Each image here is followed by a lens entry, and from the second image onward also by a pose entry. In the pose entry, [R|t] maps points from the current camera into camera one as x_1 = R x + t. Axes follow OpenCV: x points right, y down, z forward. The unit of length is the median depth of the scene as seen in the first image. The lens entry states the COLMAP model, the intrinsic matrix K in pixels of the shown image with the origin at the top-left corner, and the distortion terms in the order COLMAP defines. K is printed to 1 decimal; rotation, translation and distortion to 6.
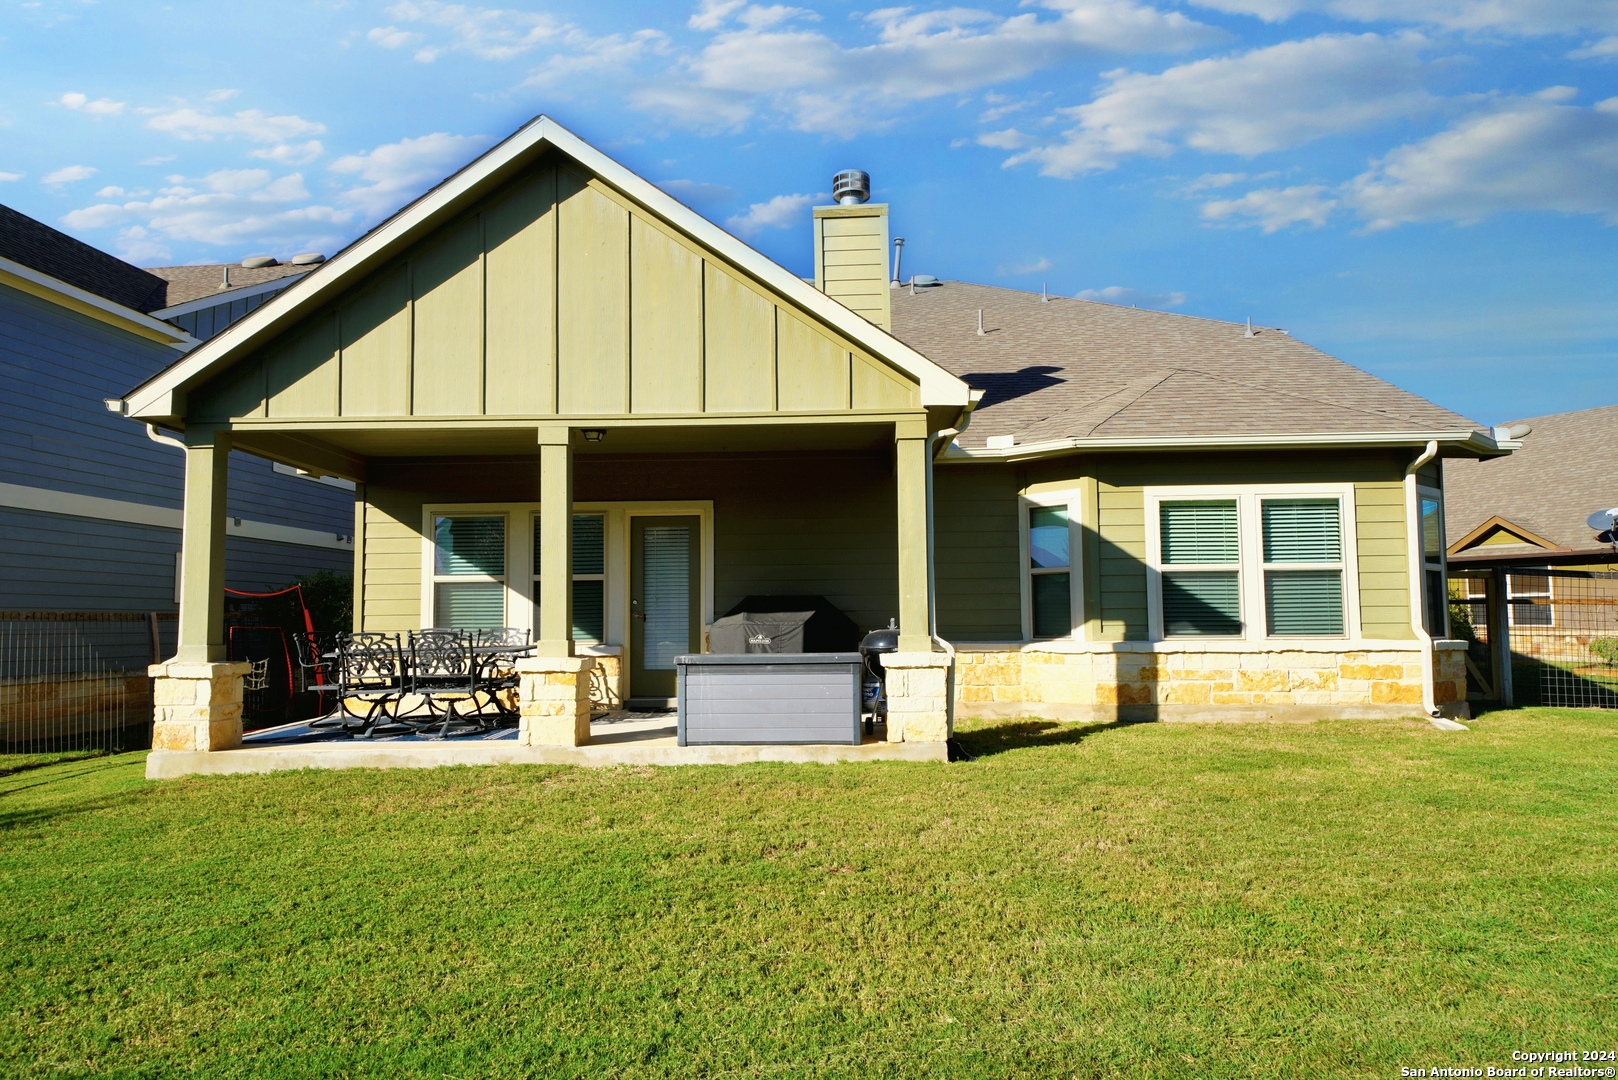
lens RADIAL K [[1029.3, 0, 809.0], [0, 1029.3, 540.0], [0, 0, 1]] dist [0.025785, 0.003642]
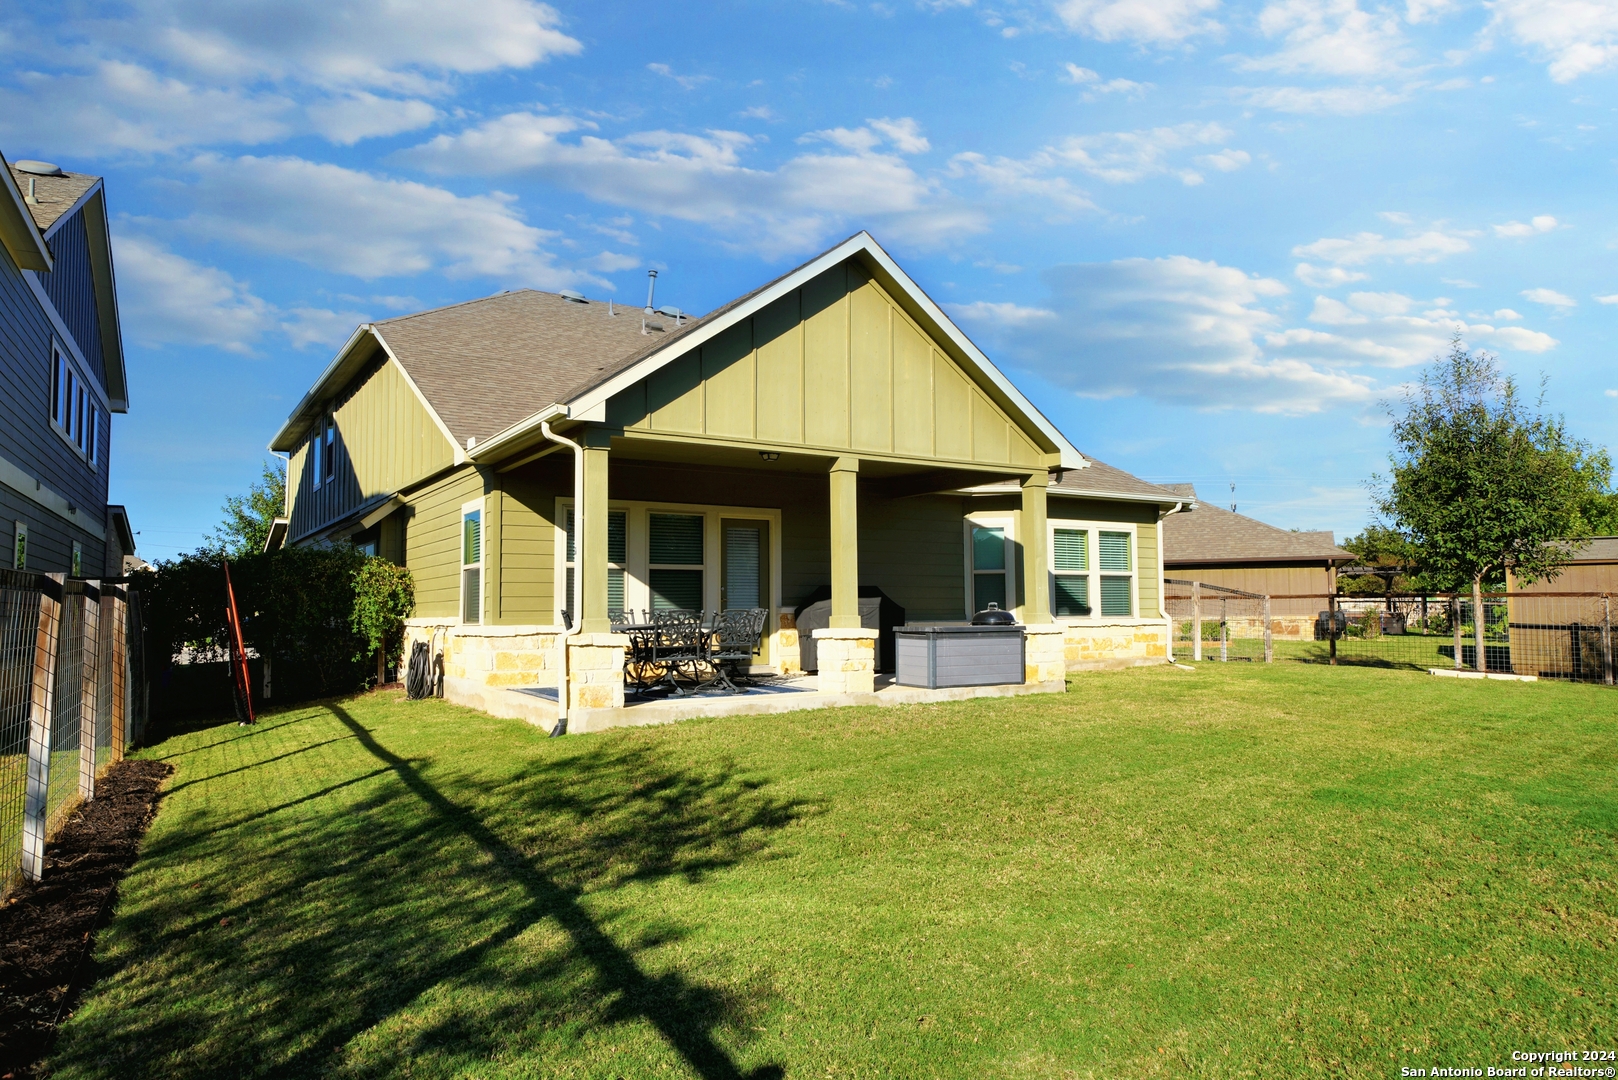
lens RADIAL K [[1029.3, 0, 809.0], [0, 1029.3, 540.0], [0, 0, 1]] dist [0.025785, 0.003642]
pose [[0.831108, 0.042909, 0.554453, -0.837361], [-0.046492, 0.998890, -0.007613, 0.008313], [-0.554164, -0.019451, 0.832180, -0.076456]]
